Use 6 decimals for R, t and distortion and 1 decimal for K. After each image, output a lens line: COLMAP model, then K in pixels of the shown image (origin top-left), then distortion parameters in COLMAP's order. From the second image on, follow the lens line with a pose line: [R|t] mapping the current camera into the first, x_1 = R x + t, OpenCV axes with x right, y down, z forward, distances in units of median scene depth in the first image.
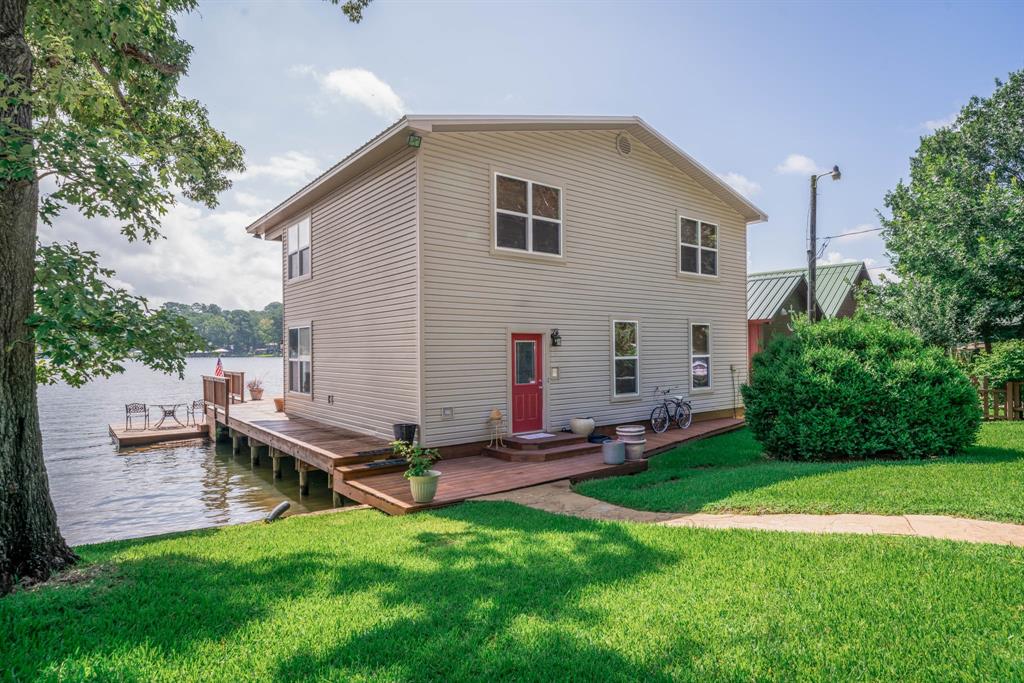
lens RADIAL K [[564.1, 0, 509.3], [0, 564.1, 355.4], [0, 0, 1]] dist [0.000752, 0.000103]
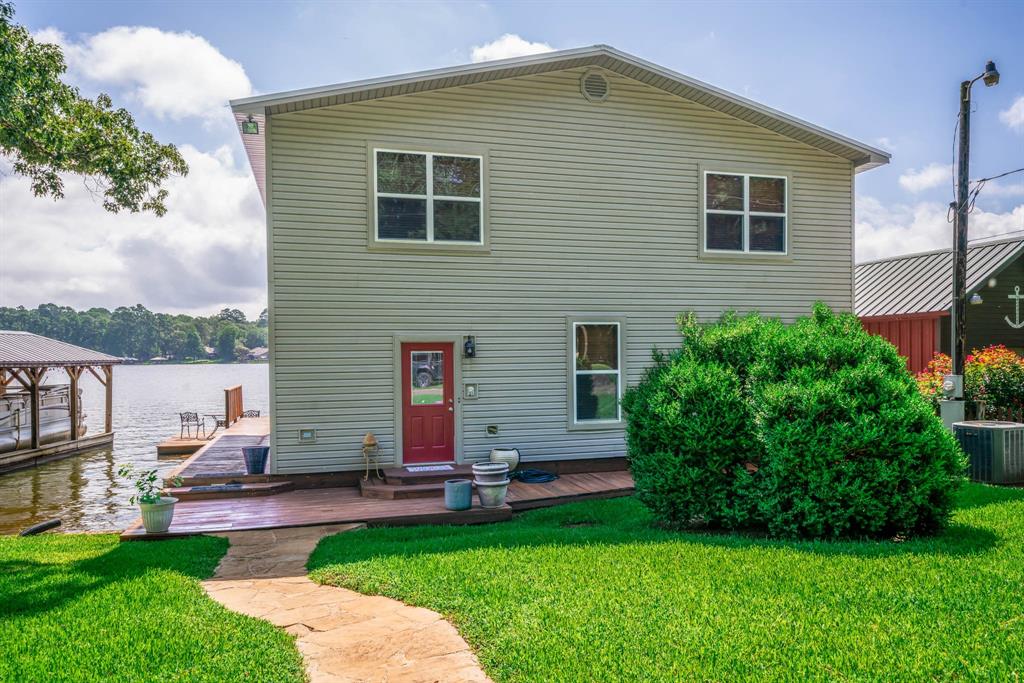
lens RADIAL K [[699.7, 0, 509.2], [0, 699.7, 381.1], [0, 0, 1]] dist [-0.005892, 0.001036]
pose [[0.921730, 0.011678, -0.387655, 0.505905], [0.000198, 0.999532, 0.030582, -0.013351], [0.387831, -0.028265, 0.921297, 0.106835]]
